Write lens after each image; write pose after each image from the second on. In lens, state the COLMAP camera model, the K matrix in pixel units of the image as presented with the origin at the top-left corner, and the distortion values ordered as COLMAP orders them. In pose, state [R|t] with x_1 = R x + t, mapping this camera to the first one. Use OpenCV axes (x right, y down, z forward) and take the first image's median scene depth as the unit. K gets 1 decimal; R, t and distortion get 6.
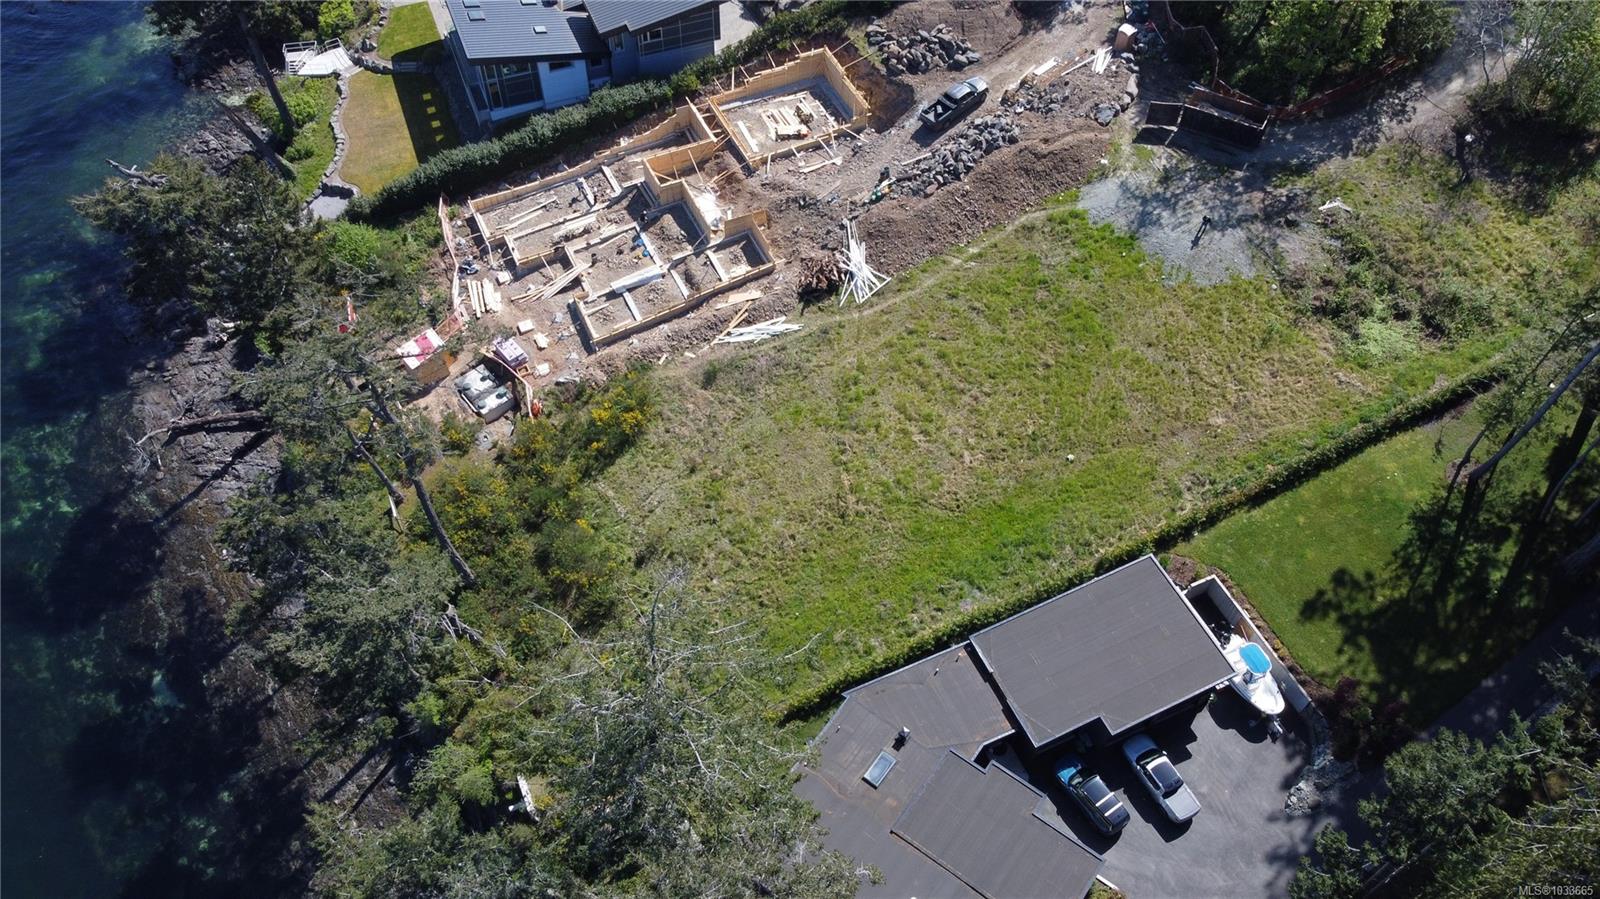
lens RADIAL K [[1218.5, 0, 795.6], [0, 1218.5, 445.6], [0, 0, 1]] dist [-0.005109, 0.002663]
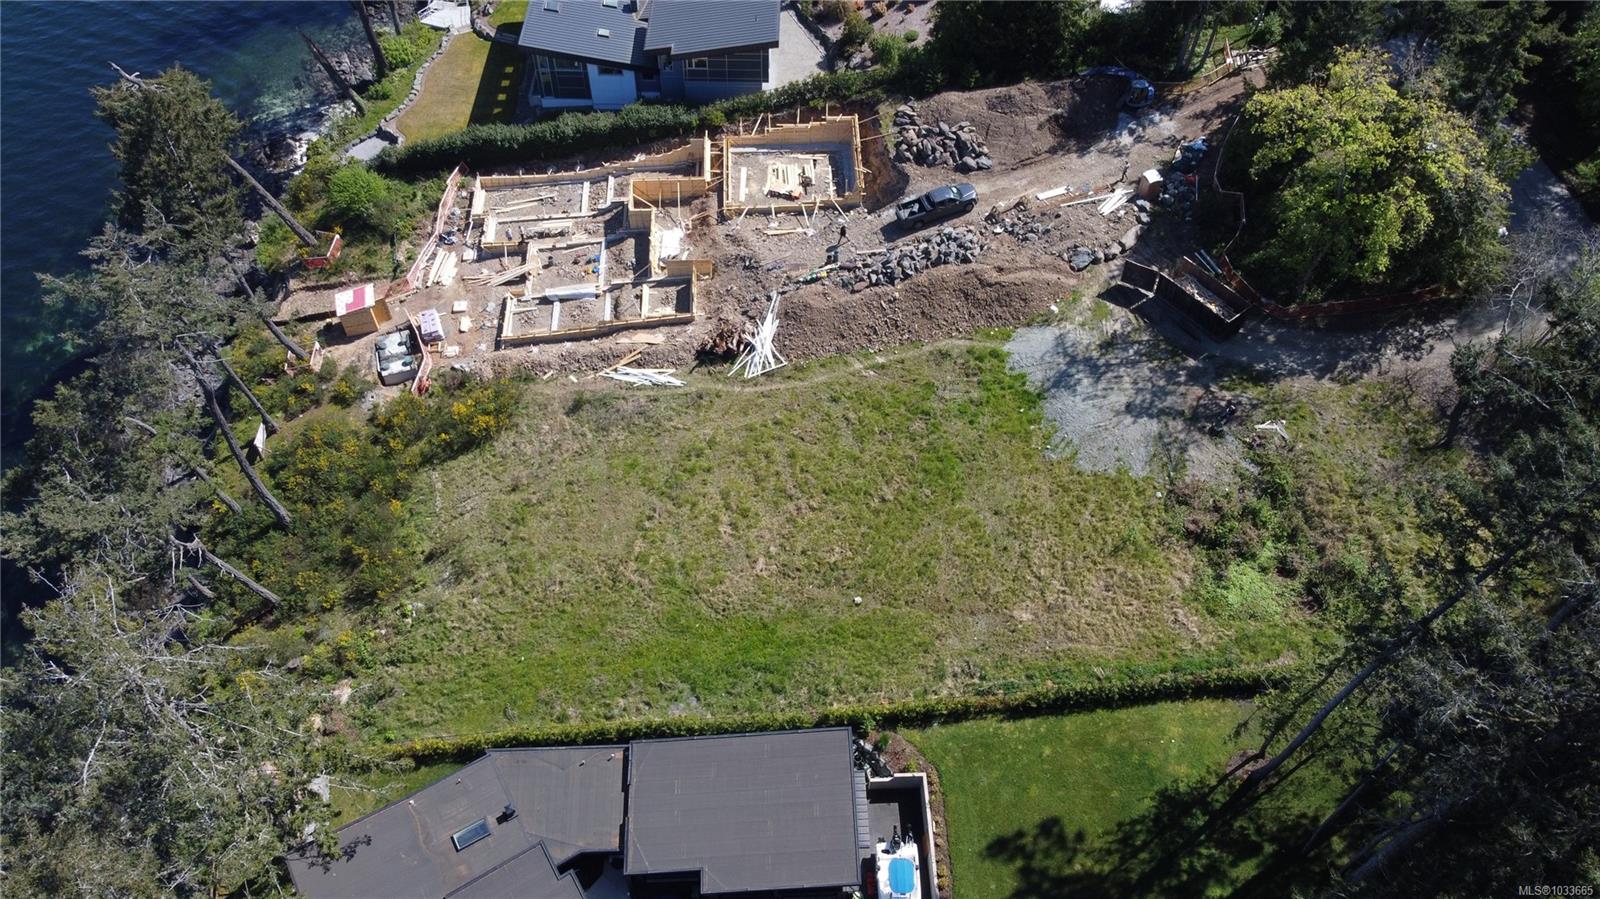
lens RADIAL K [[1218.5, 0, 795.5], [0, 1218.5, 446.5], [0, 0, 1]] dist [-0.005109, 0.002663]
pose [[0.924285, 0.301570, -0.233991, 0.331598], [-0.301562, 0.952740, 0.036703, -0.111952], [0.234001, 0.036639, 0.971546, 0.063398]]
